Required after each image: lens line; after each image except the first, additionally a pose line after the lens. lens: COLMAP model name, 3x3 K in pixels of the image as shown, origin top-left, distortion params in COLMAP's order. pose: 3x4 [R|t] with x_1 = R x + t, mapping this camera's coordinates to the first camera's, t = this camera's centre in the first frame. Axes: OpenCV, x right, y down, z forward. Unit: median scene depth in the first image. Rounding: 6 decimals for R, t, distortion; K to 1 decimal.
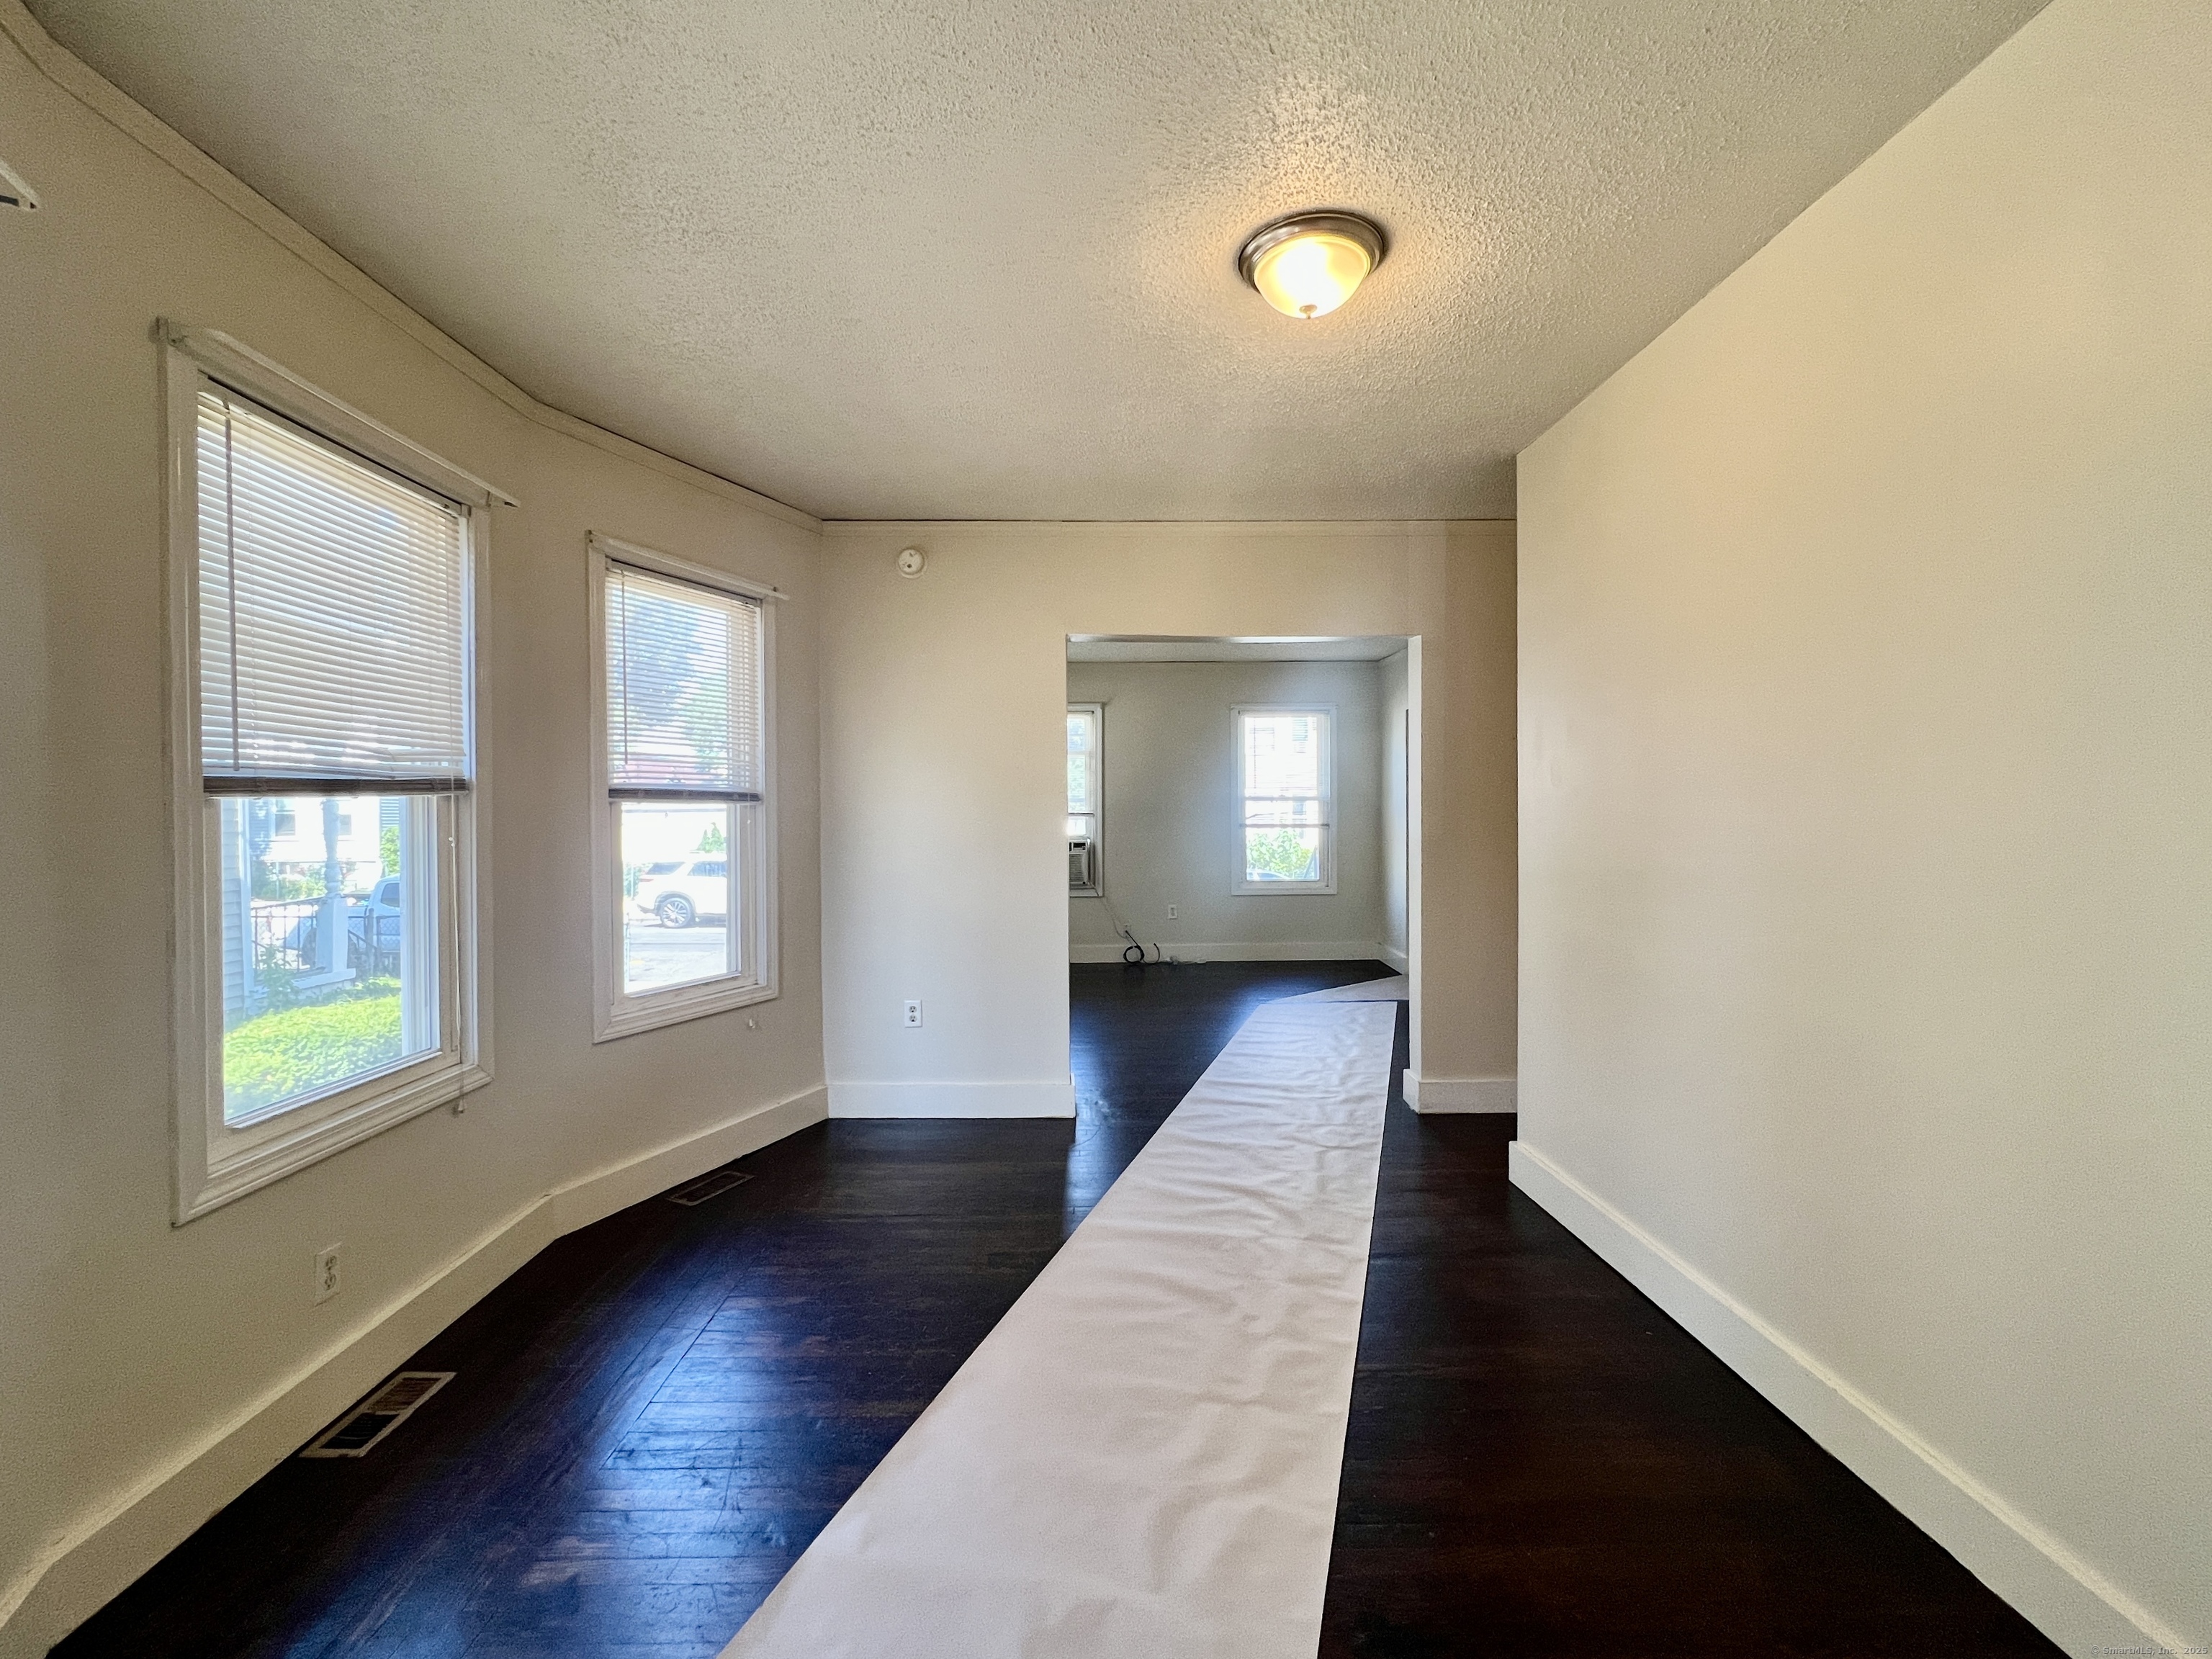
lens RADIAL K [[886.8, 0, 1095.6], [0, 886.8, 824.8], [0, 0, 1]] dist [-0.000769, -0.000152]
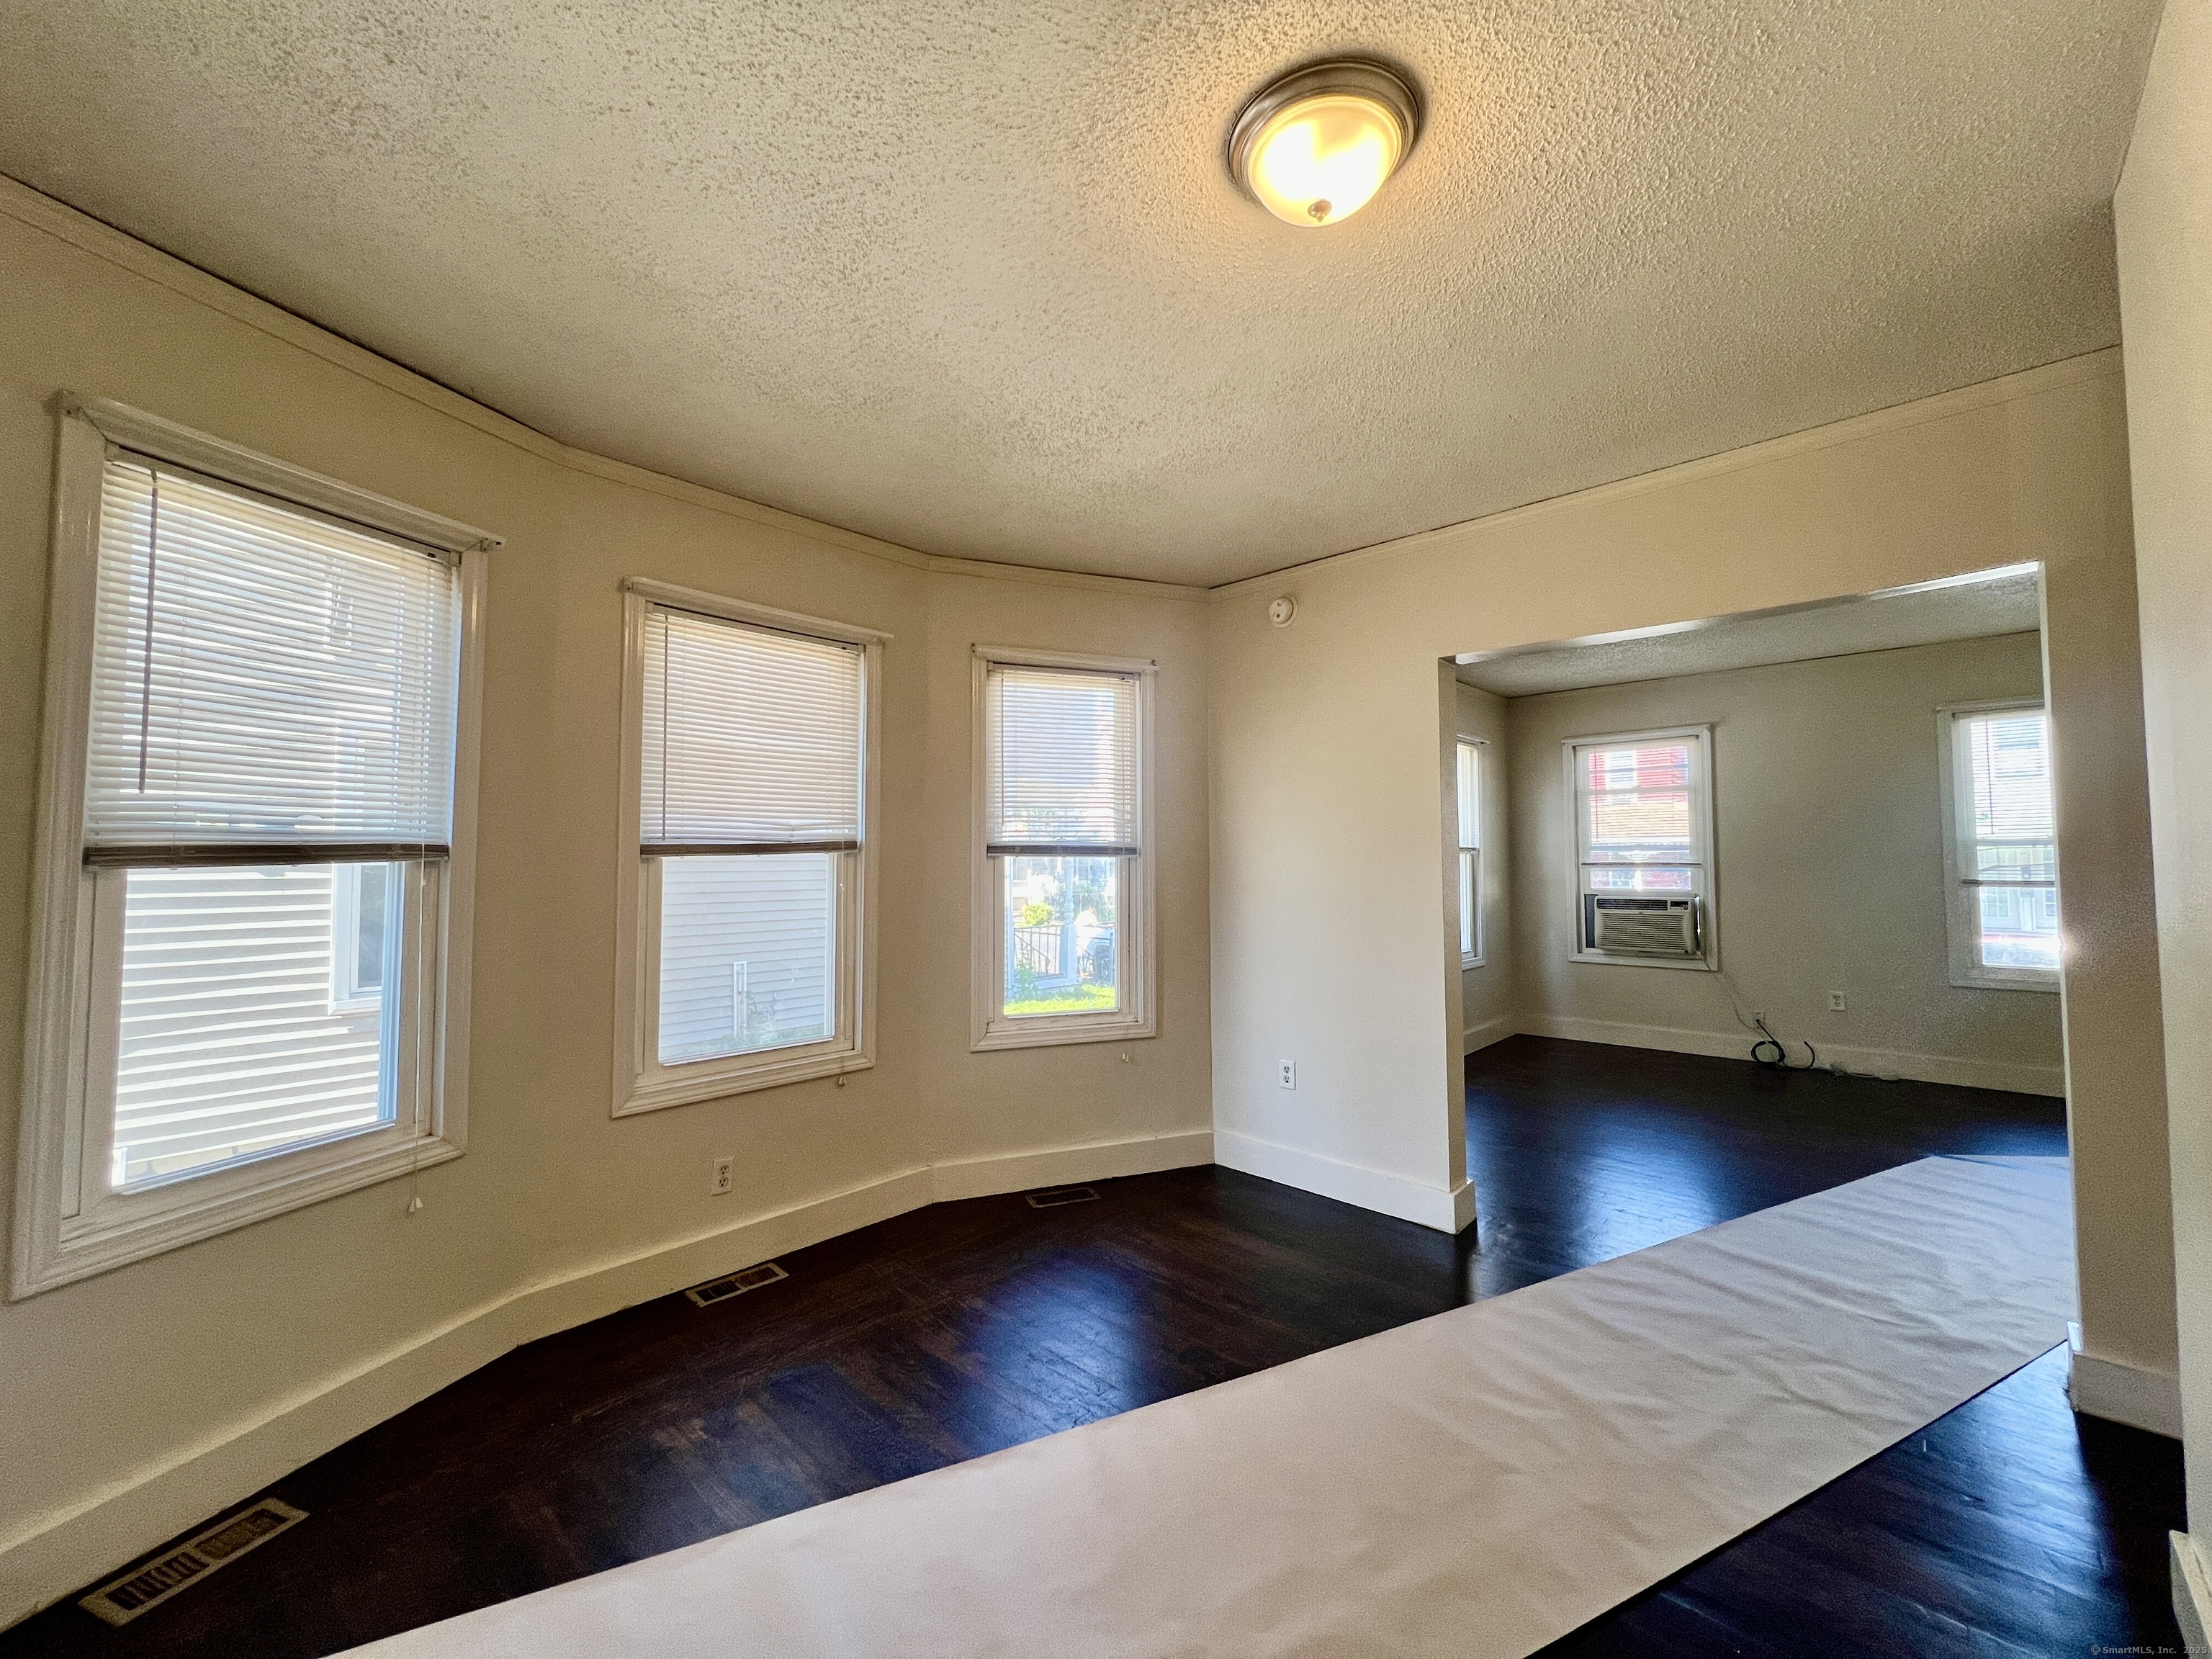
lens RADIAL K [[863.2, 0, 1141.0], [0, 863.2, 828.4], [0, 0, 1]] dist [-0.001159, 0.000042]
pose [[0.731006, -0.025182, -0.681906, 0.363831], [-0.009455, 0.998849, -0.047023, -0.008801], [0.682305, 0.040822, 0.729927, 0.221731]]
